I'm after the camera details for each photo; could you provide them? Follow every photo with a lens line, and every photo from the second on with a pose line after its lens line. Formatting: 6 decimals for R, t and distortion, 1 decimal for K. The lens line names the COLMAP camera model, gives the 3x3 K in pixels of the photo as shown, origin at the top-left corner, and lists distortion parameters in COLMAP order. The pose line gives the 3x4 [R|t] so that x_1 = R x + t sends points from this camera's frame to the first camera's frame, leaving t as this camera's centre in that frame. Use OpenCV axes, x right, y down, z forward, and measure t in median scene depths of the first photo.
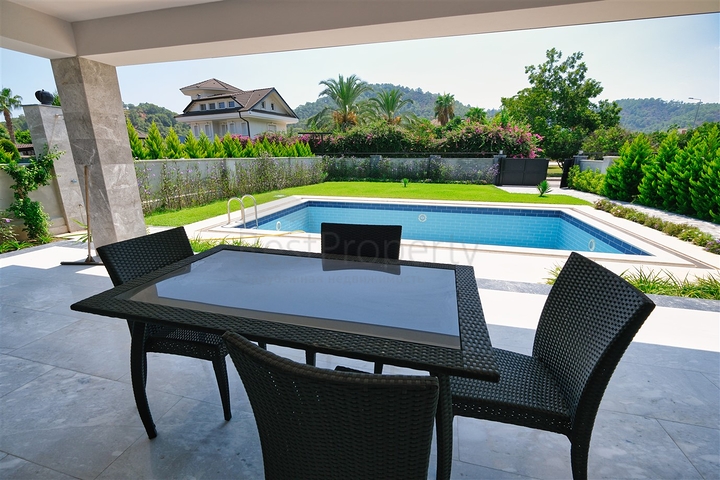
lens RADIAL K [[310.9, 0, 353.0], [0, 310.9, 237.9], [0, 0, 1]] dist [0.002568, 0.000127]
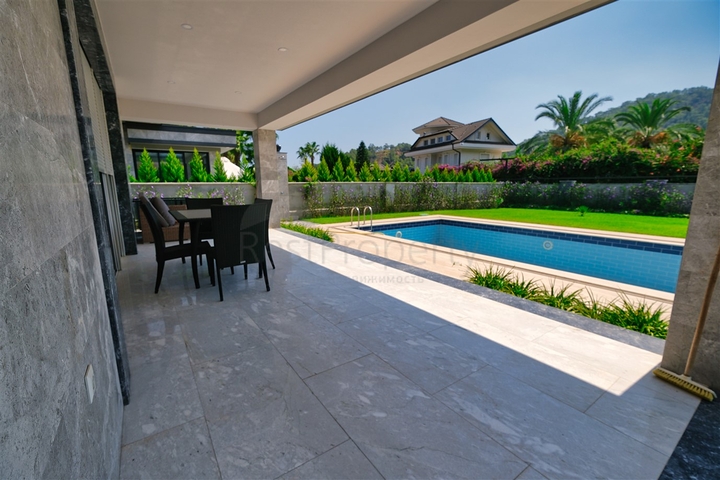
lens RADIAL K [[310.9, 0, 355.8], [0, 310.9, 239.9], [0, 0, 1]] dist [0.002568, 0.000127]
pose [[0.763464, 0.112406, -0.635993, 0.117532], [-0.166378, 0.985732, -0.025505, 0.011162], [0.624052, 0.125287, 0.771273, -0.011892]]
